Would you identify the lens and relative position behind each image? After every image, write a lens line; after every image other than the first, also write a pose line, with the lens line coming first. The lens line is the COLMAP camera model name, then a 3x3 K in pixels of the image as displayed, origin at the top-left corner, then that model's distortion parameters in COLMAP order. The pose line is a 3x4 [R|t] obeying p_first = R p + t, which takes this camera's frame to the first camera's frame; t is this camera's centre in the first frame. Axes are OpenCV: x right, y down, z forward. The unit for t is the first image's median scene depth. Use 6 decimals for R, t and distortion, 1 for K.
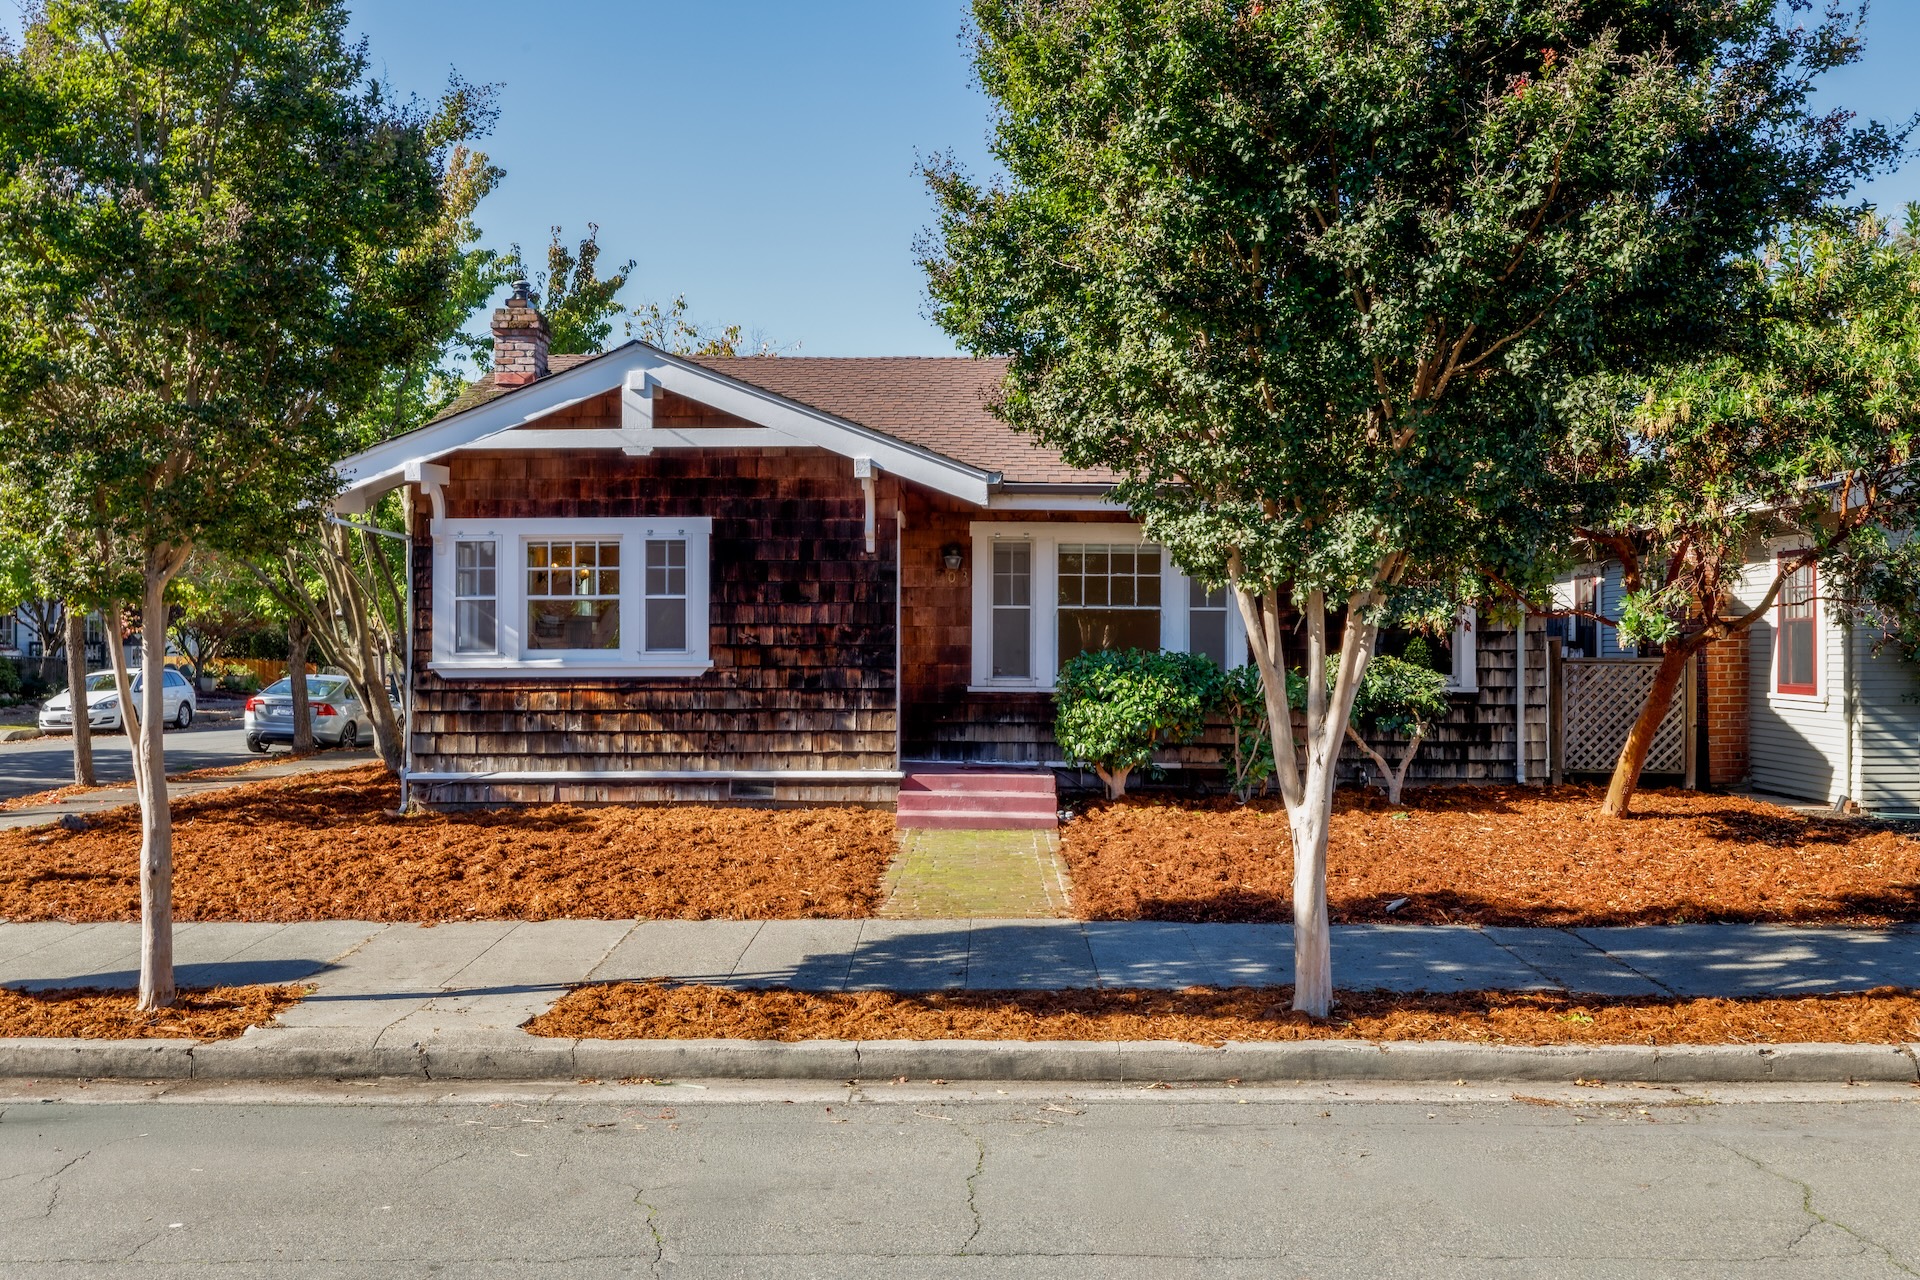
lens RADIAL K [[1643.4, 0, 954.1], [0, 1643.4, 640.5], [0, 0, 1]] dist [-0.000579, -0.000050]
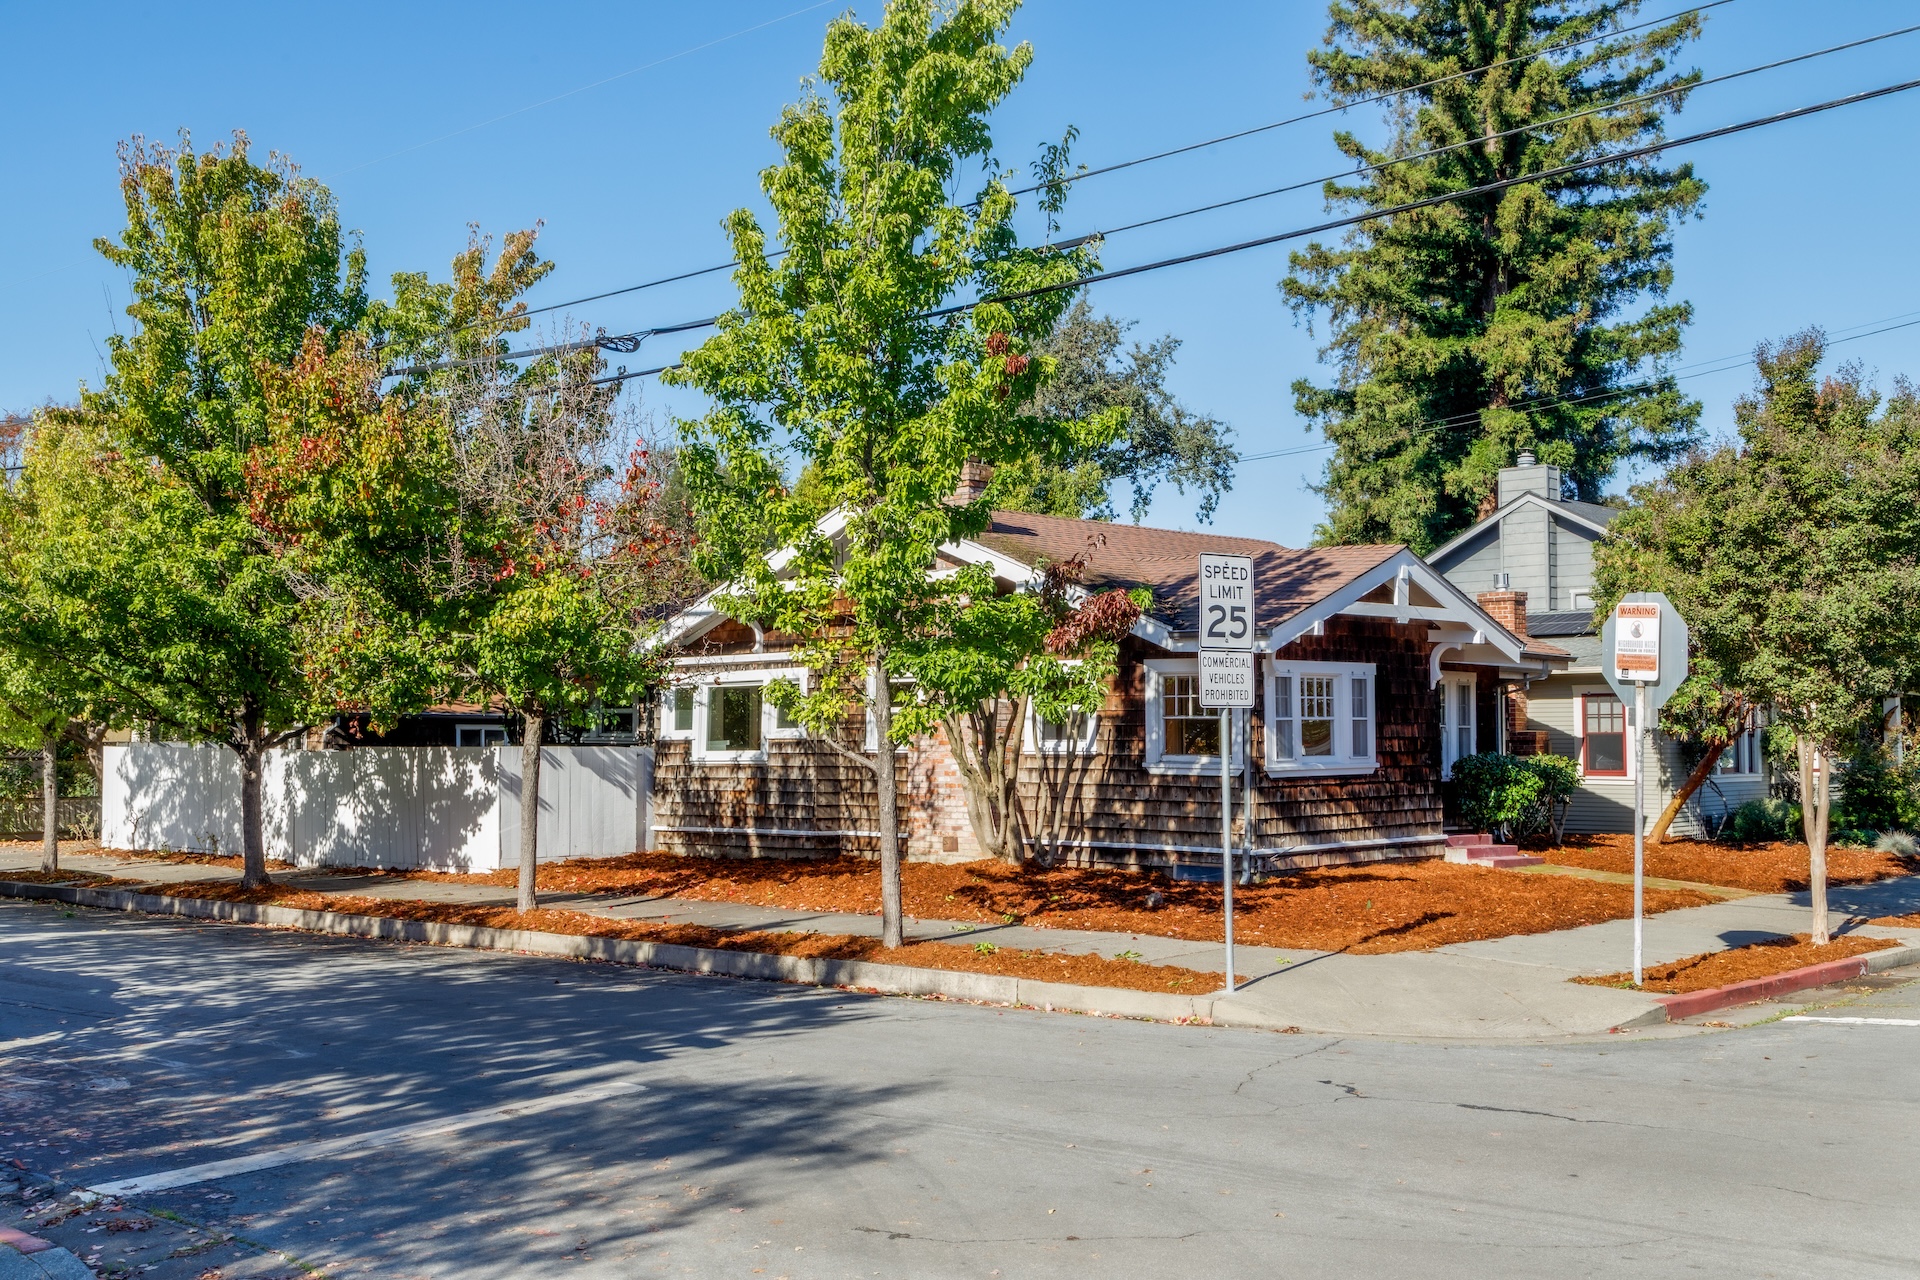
lens RADIAL K [[2011.7, 0, 966.3], [0, 2011.7, 651.6], [0, 0, 1]] dist [0.058922, 0.000000]
pose [[0.666054, 0.029135, 0.745334, -1.710569], [0.006795, 0.998958, -0.045121, -0.007788], [-0.745872, 0.035118, 0.665162, 0.085246]]
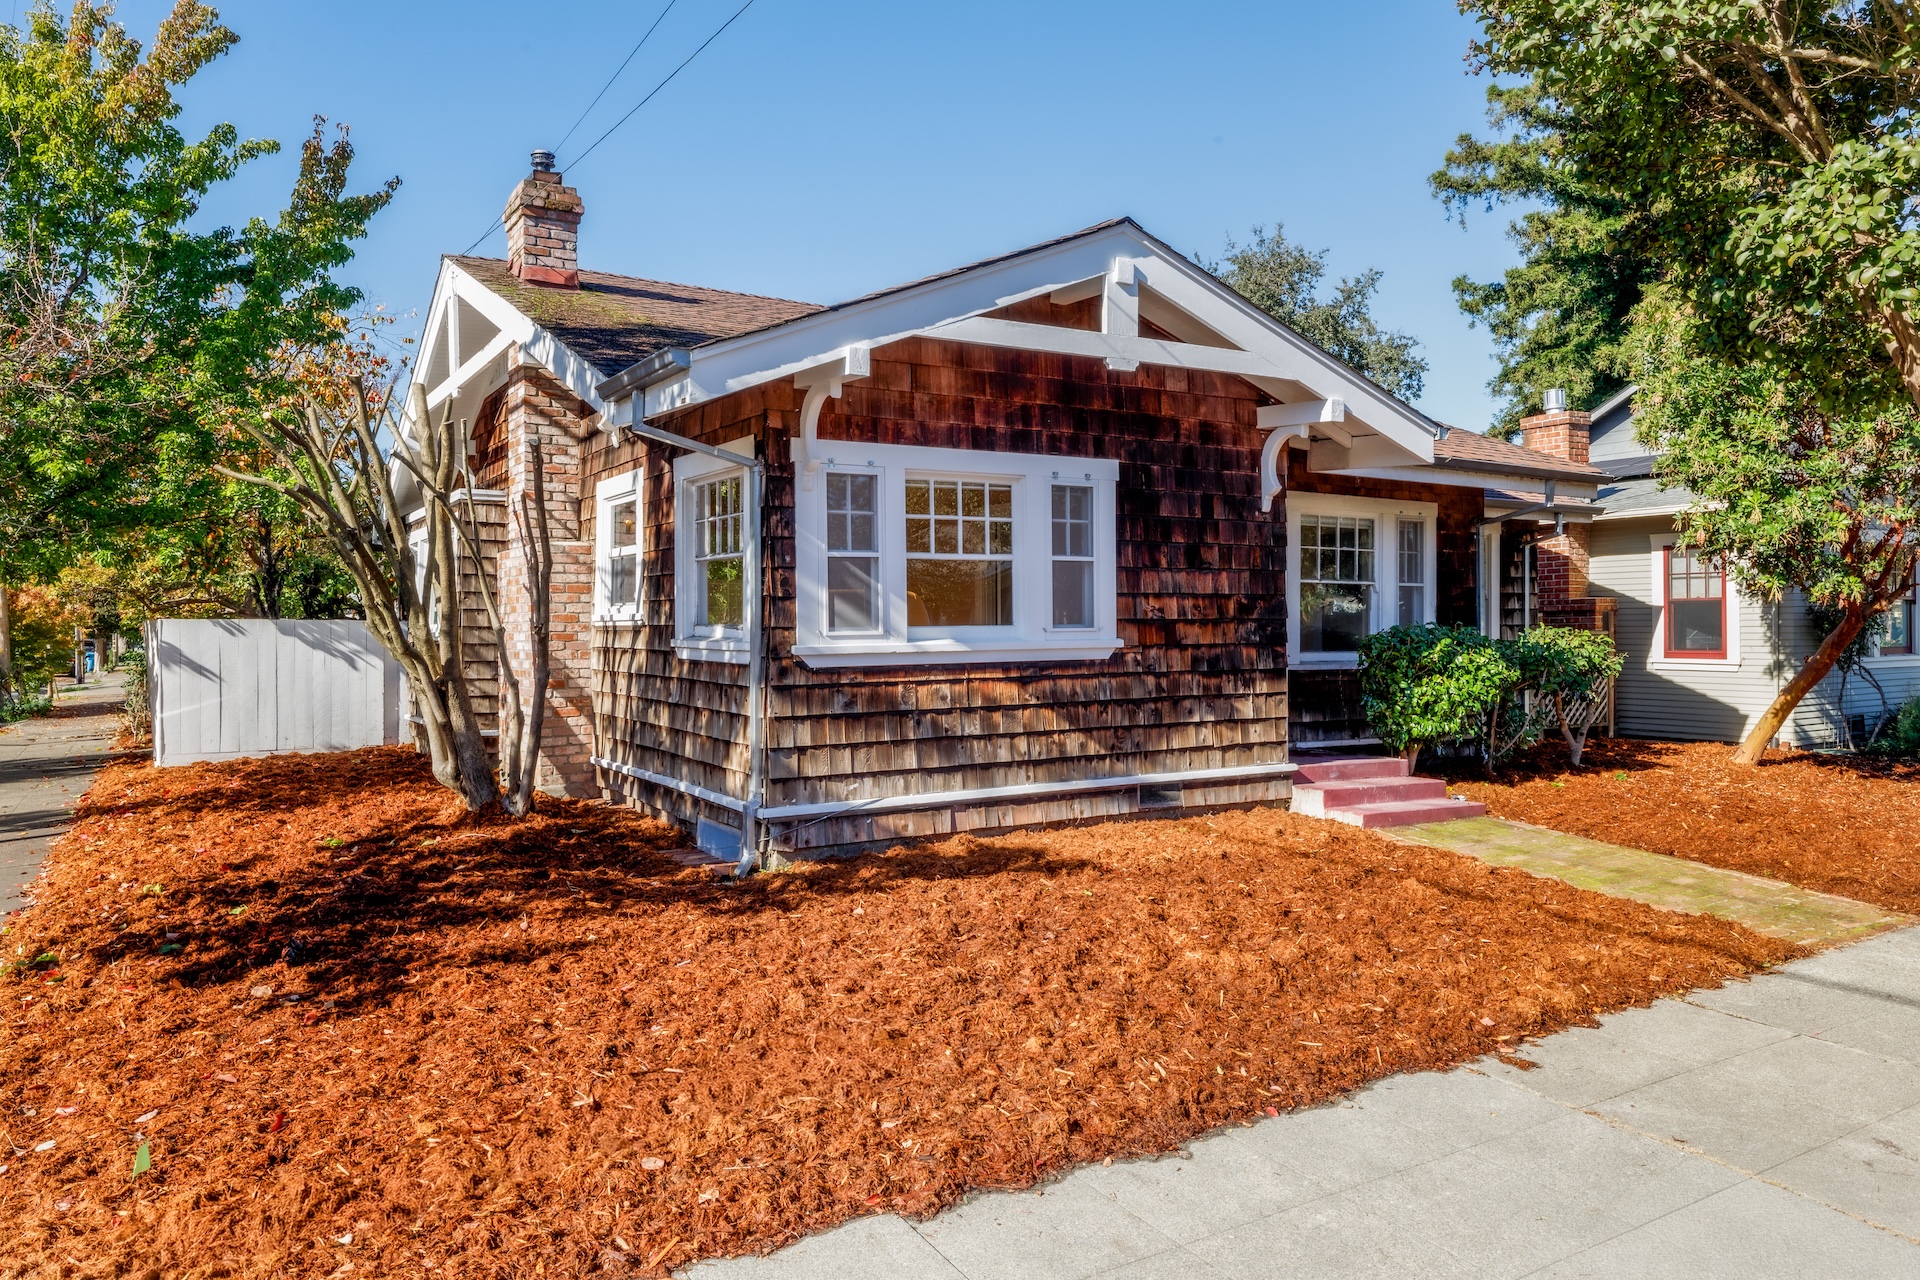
lens RADIAL K [[1303.7, 0, 960.8], [0, 1303.7, 630.2], [0, 0, 1]] dist [0.000241, -0.000151]
pose [[0.850036, -0.006071, 0.526690, -0.547588], [0.006452, 0.999979, 0.001114, 0.006742], [-0.526685, 0.002451, 0.850057, 0.498594]]
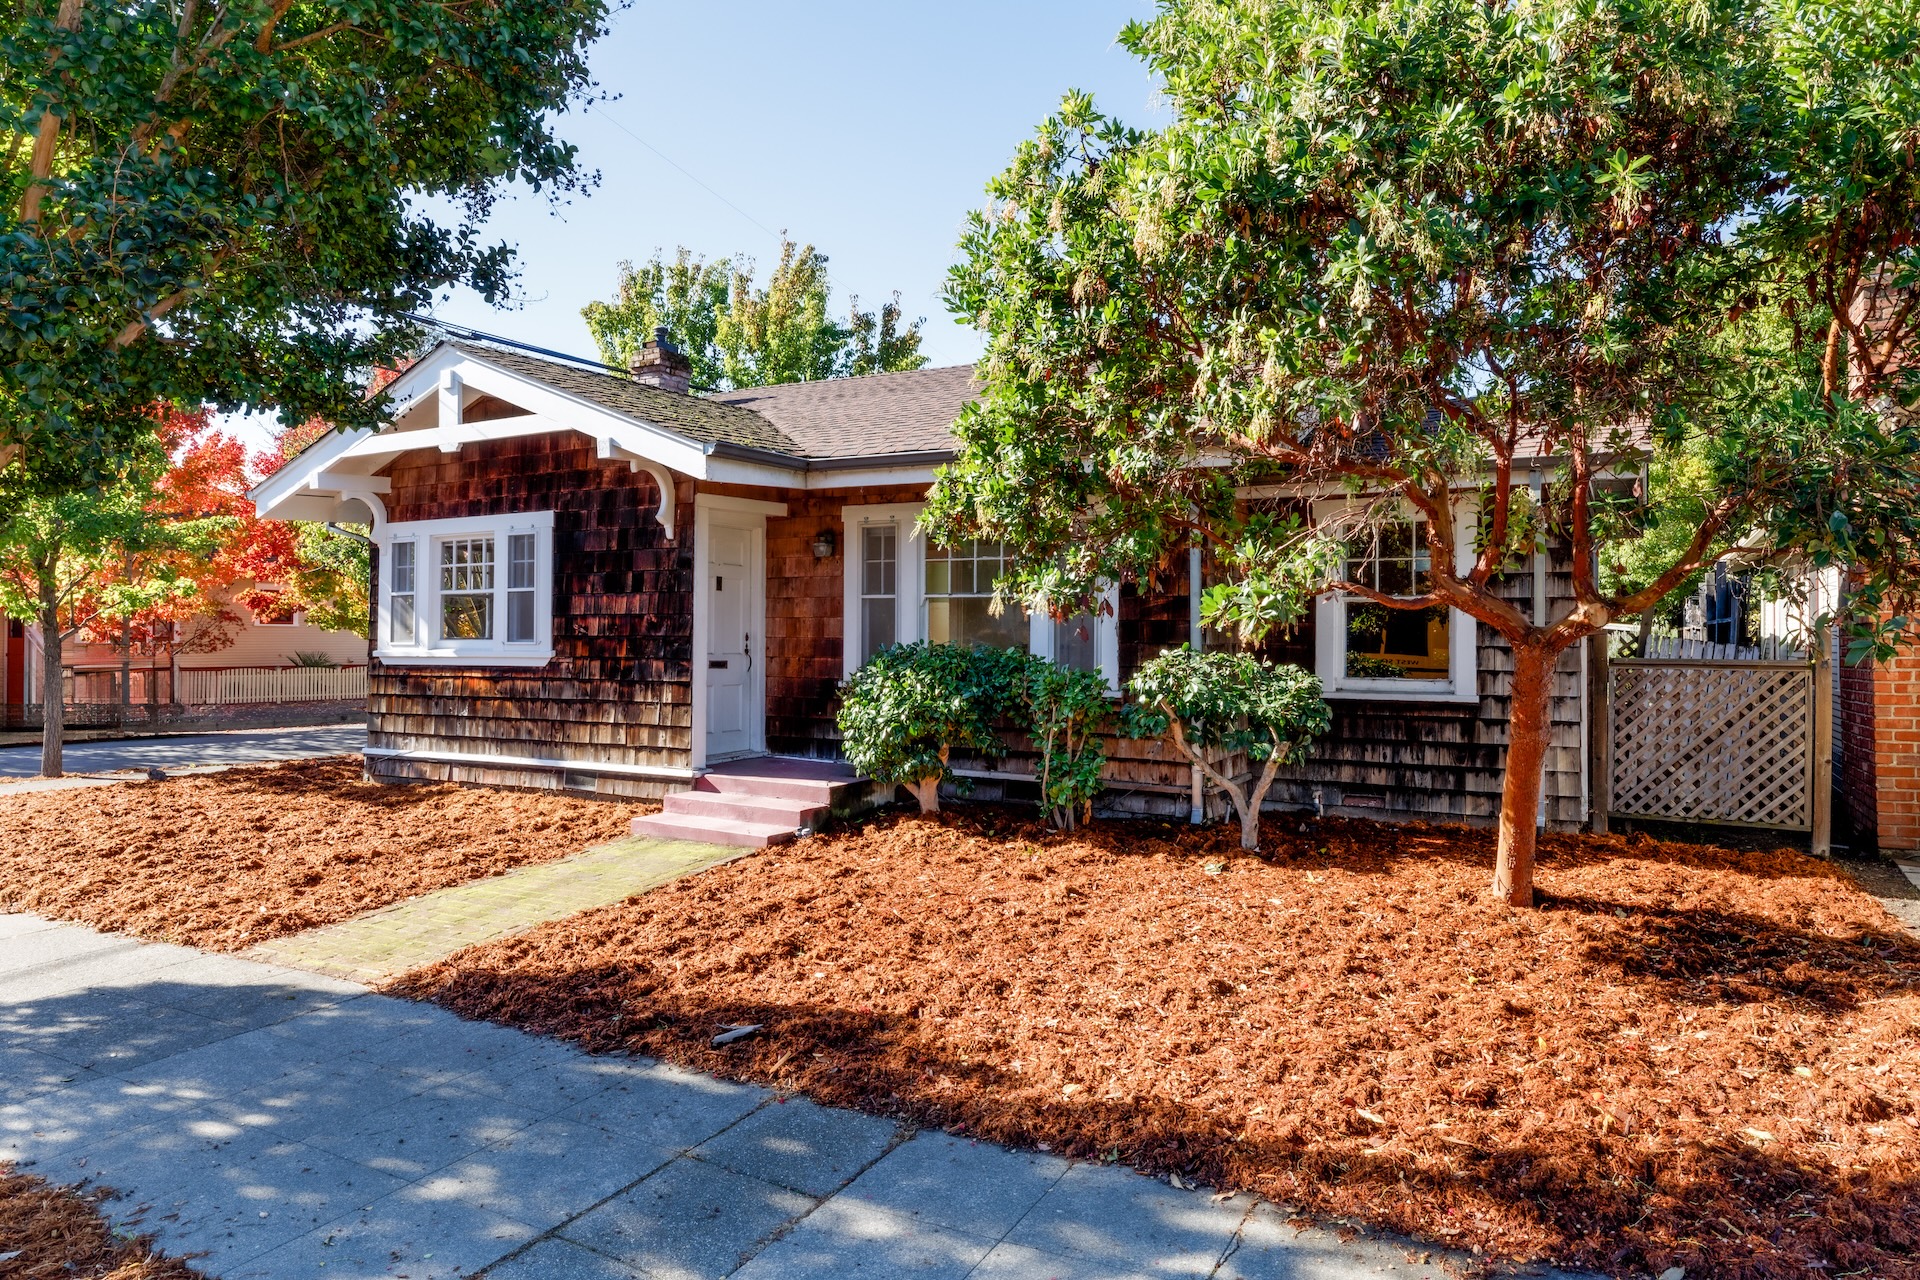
lens RADIAL K [[1183.0, 0, 968.0], [0, 1183.0, 634.3], [0, 0, 1]] dist [-0.005073, -0.001143]
pose [[0.882585, 0.000916, -0.470152, 0.423568], [-0.004003, 0.999976, -0.005567, 0.004937], [0.470135, 0.006795, 0.882568, 0.473216]]
